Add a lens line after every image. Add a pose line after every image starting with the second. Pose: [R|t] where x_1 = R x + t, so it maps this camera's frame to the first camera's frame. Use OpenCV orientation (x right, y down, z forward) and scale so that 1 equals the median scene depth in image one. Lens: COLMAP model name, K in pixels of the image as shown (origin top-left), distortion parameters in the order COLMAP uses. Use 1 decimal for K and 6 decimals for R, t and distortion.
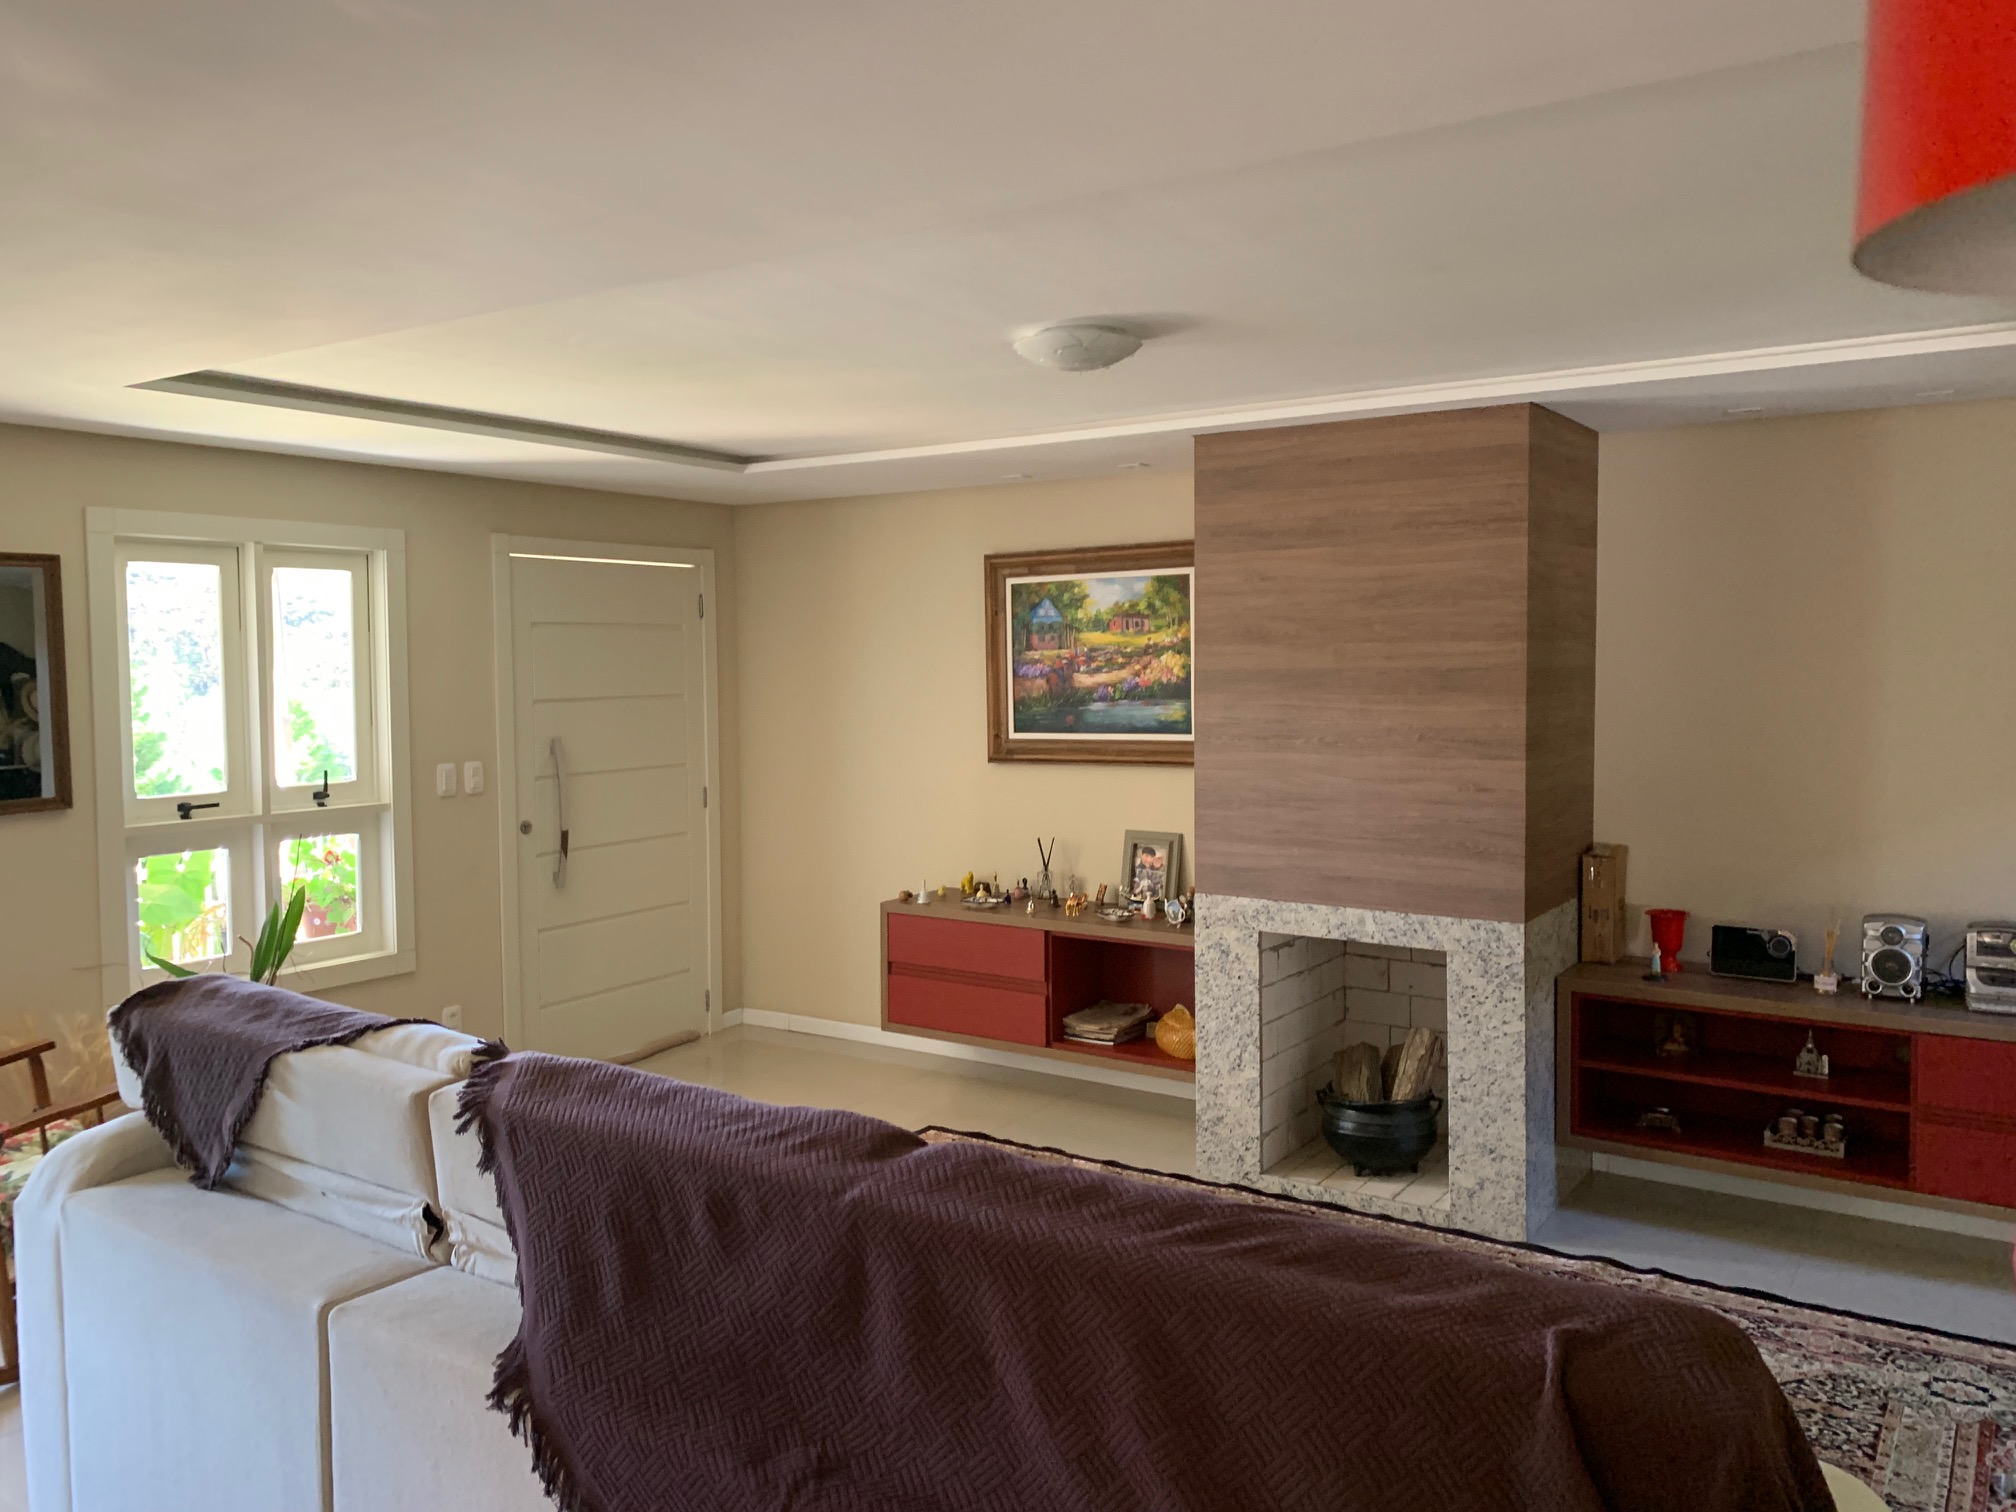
lens RADIAL K [[1543.3, 0, 1006.4], [0, 1543.3, 706.9], [0, 0, 1]] dist [0.052509, -0.071627]
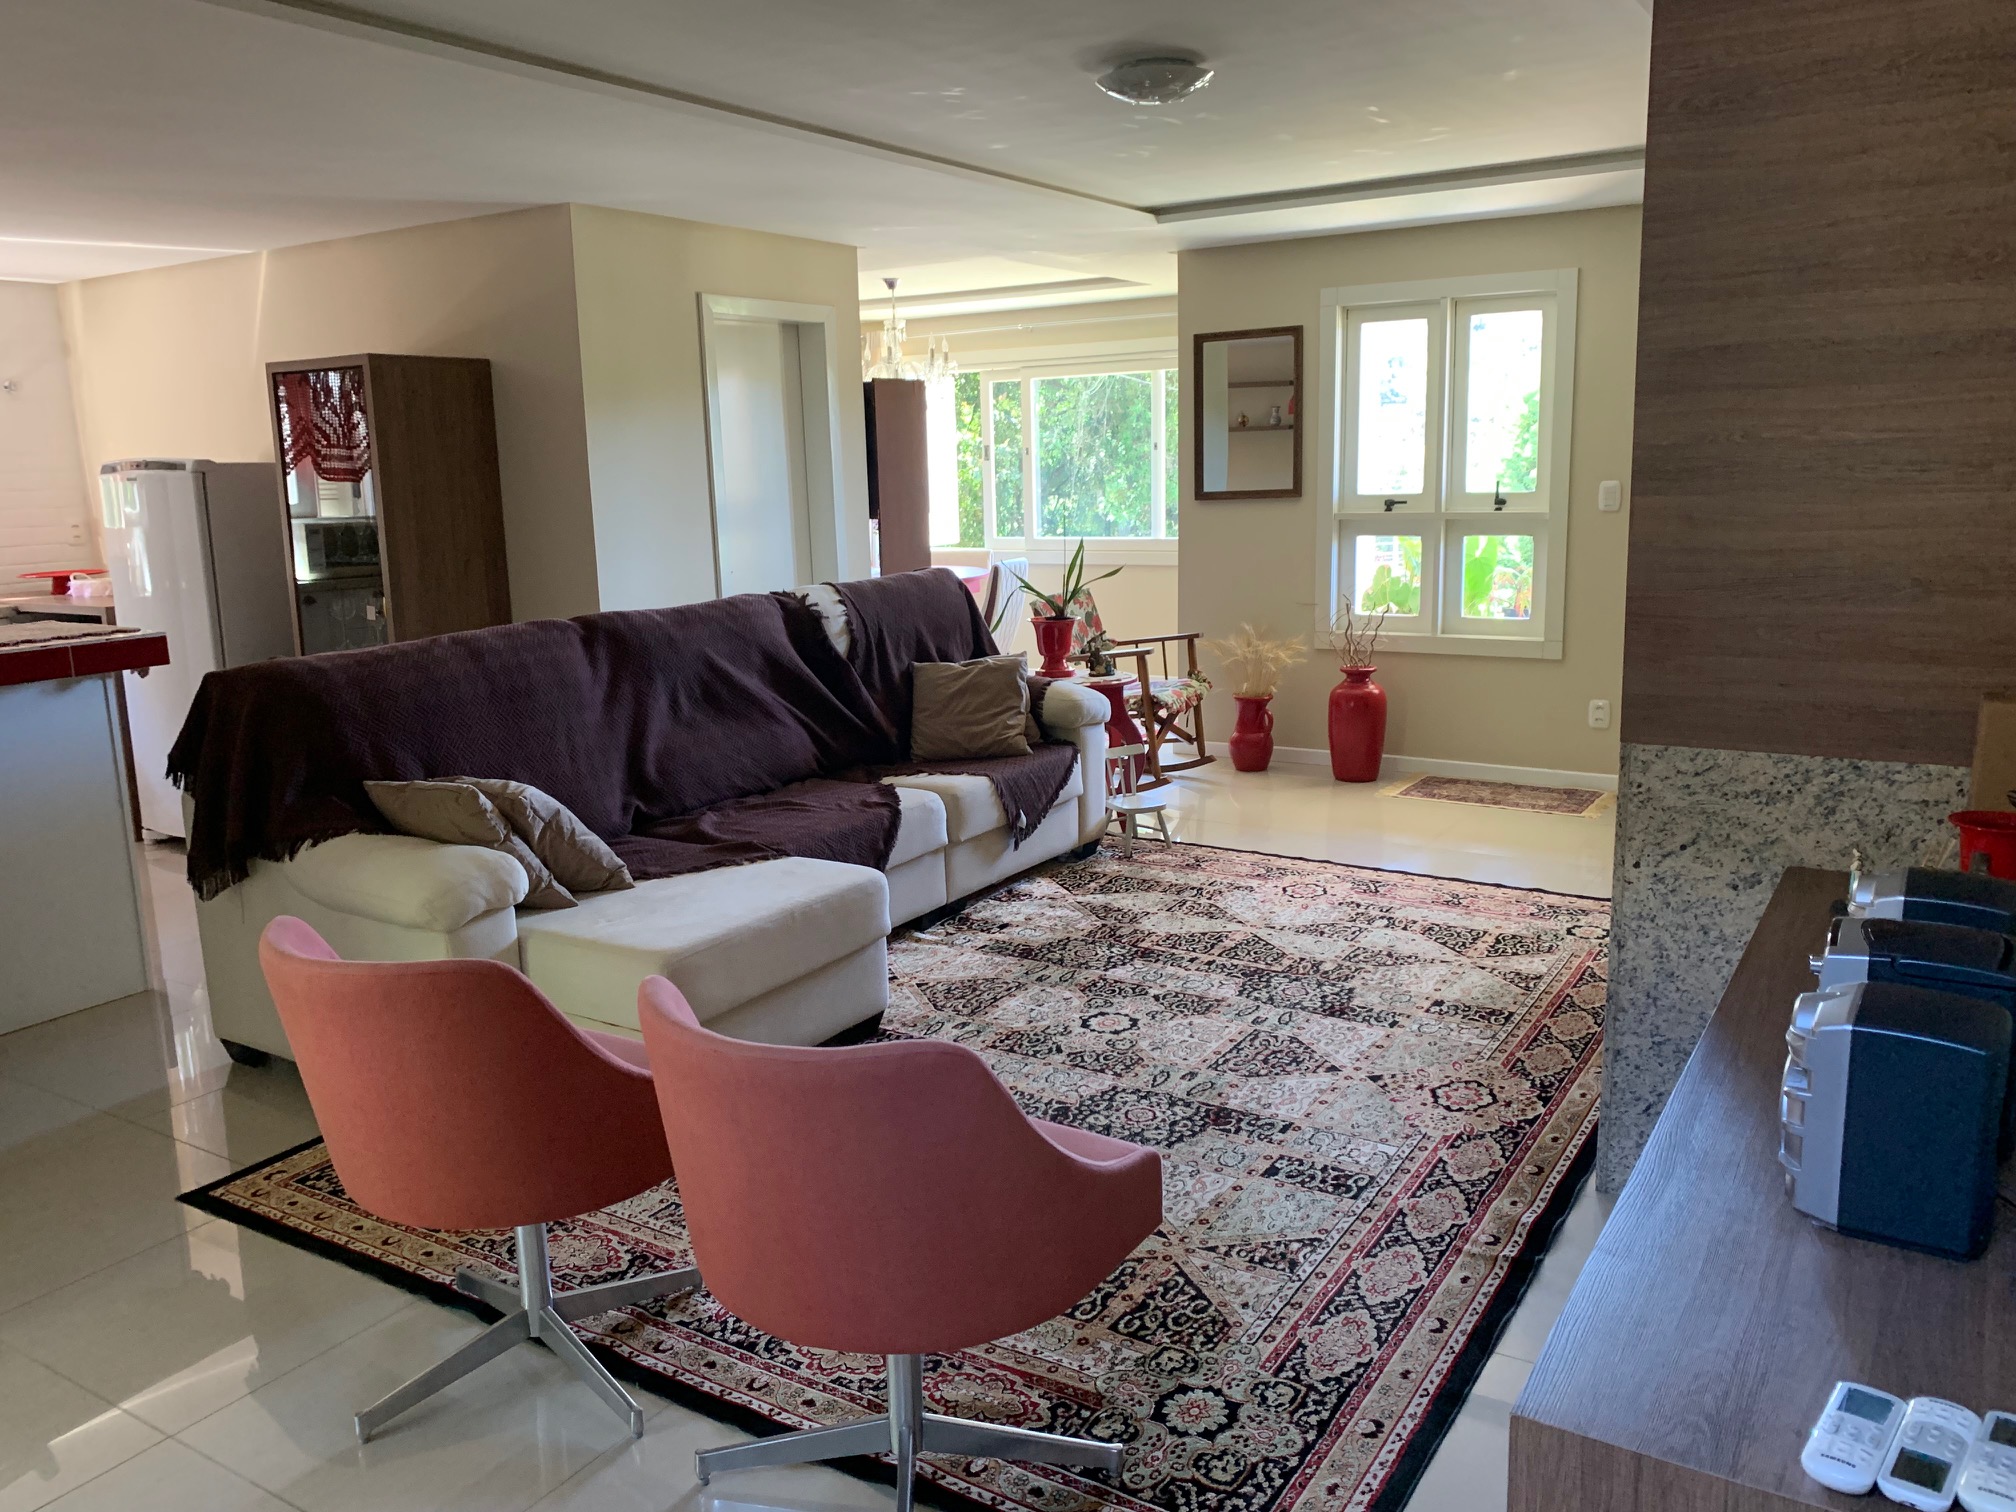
lens RADIAL K [[1543.3, 0, 1000.1], [0, 1543.3, 742.3], [0, 0, 1]] dist [0.052509, -0.071627]
pose [[0.023234, 0.192891, -0.980945, 0.874147], [-0.006371, 0.981219, 0.192794, 0.010164], [0.999710, 0.001770, 0.024026, 0.635220]]
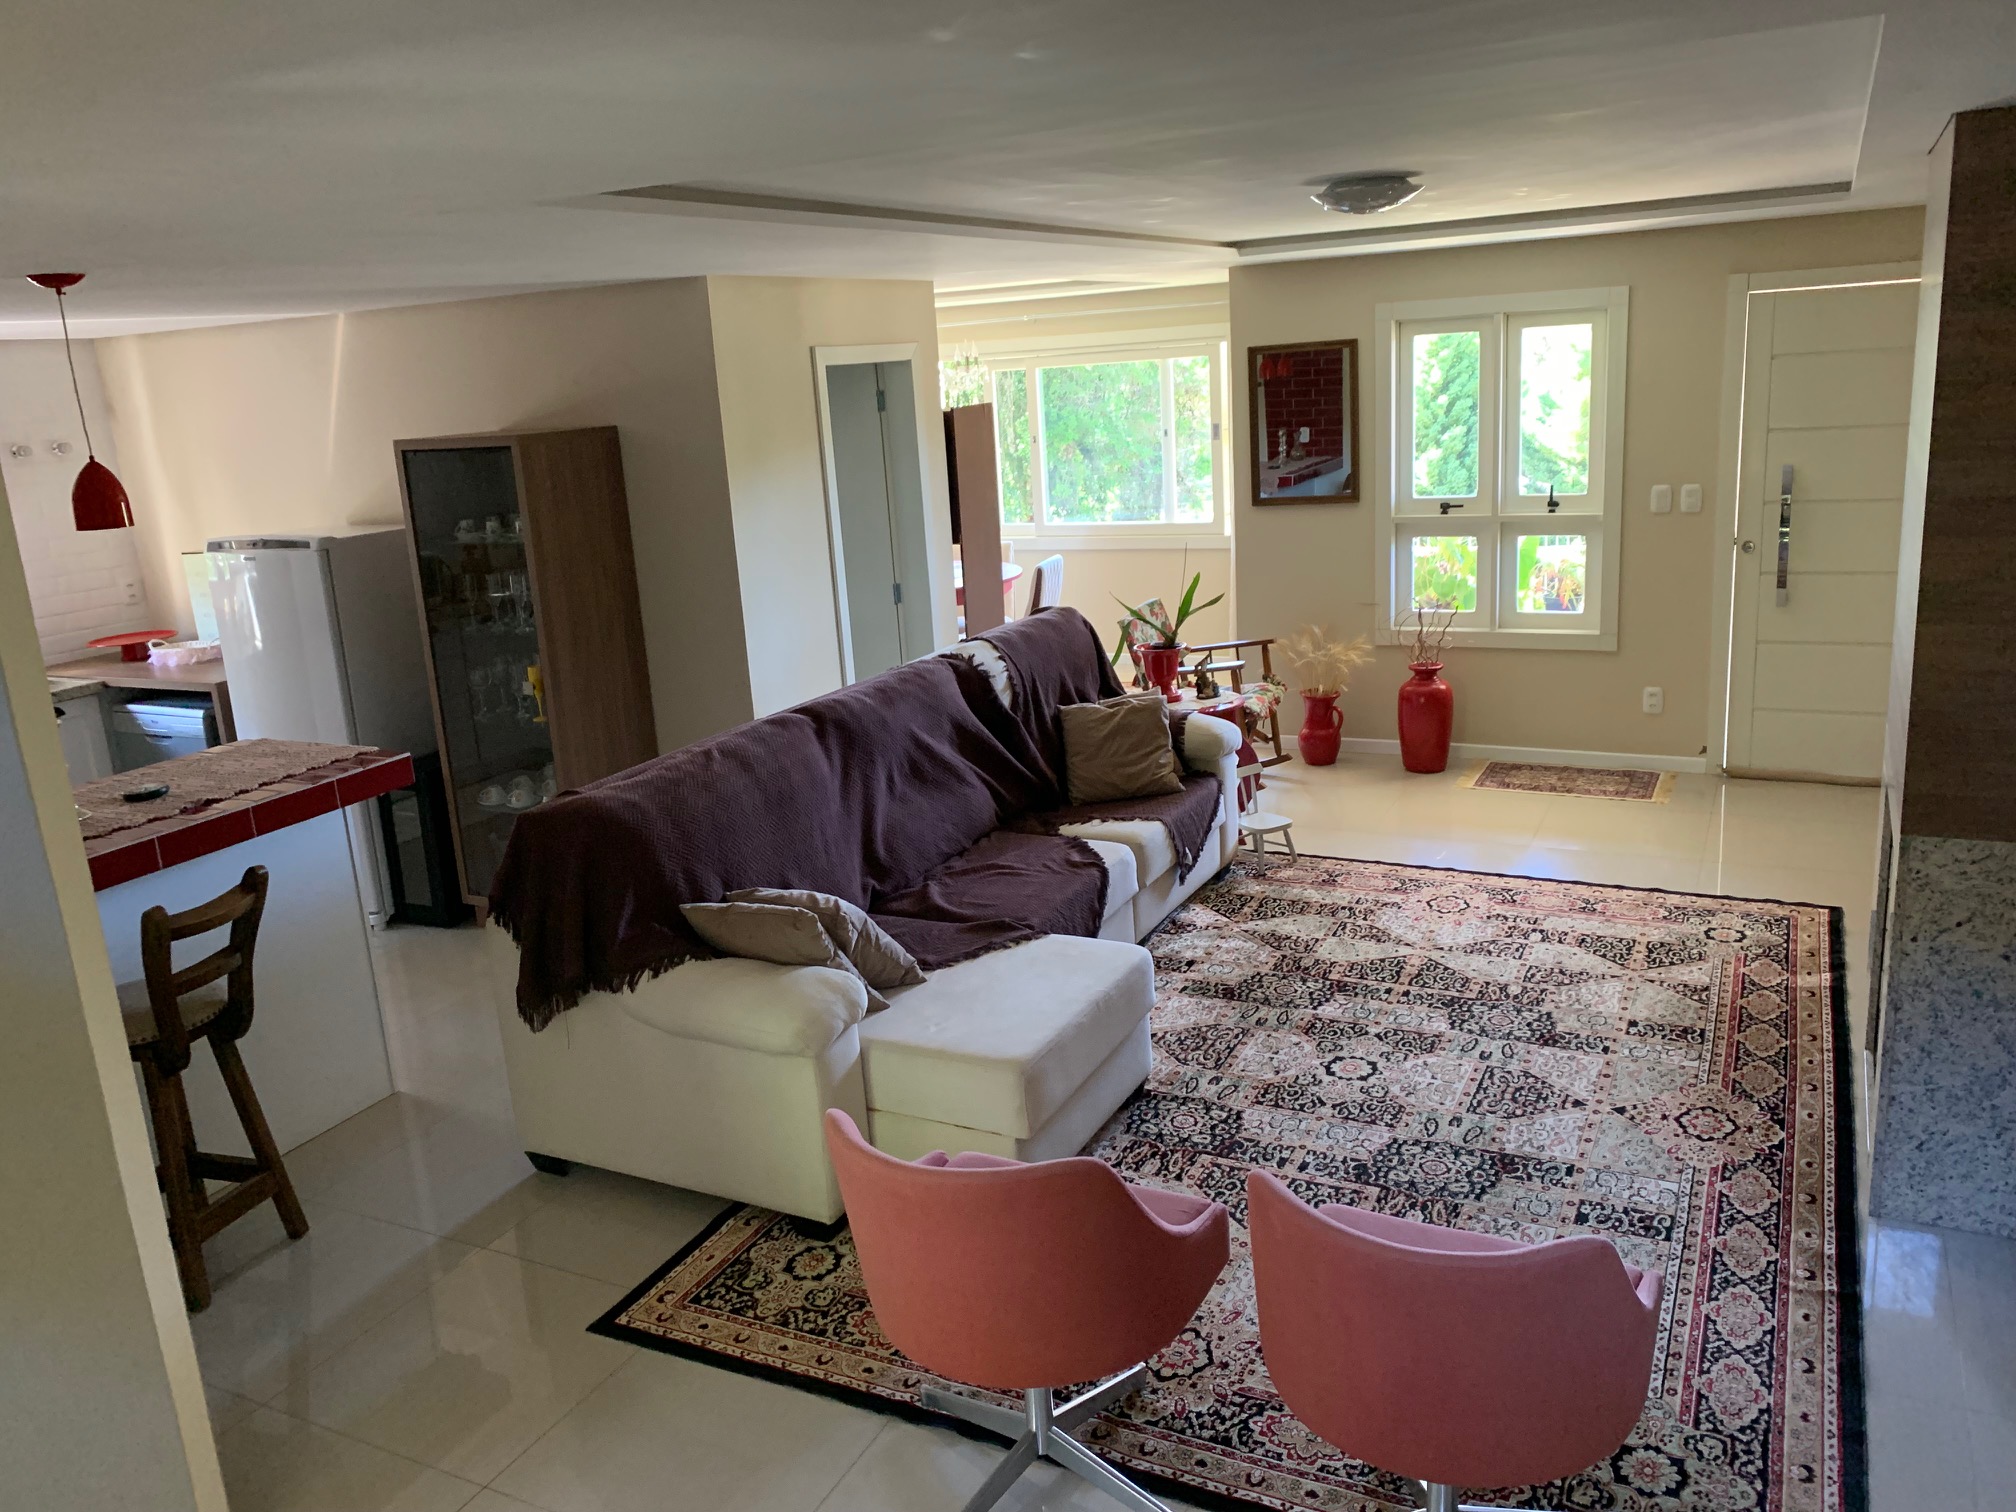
lens RADIAL K [[1543.3, 0, 1011.9], [0, 1543.3, 739.2], [0, 0, 1]] dist [0.052509, -0.071627]
pose [[0.126428, 0.240864, -0.962289, 0.889389], [0.027979, 0.968821, 0.246175, -0.094924], [0.991581, -0.058047, 0.115747, 0.426641]]
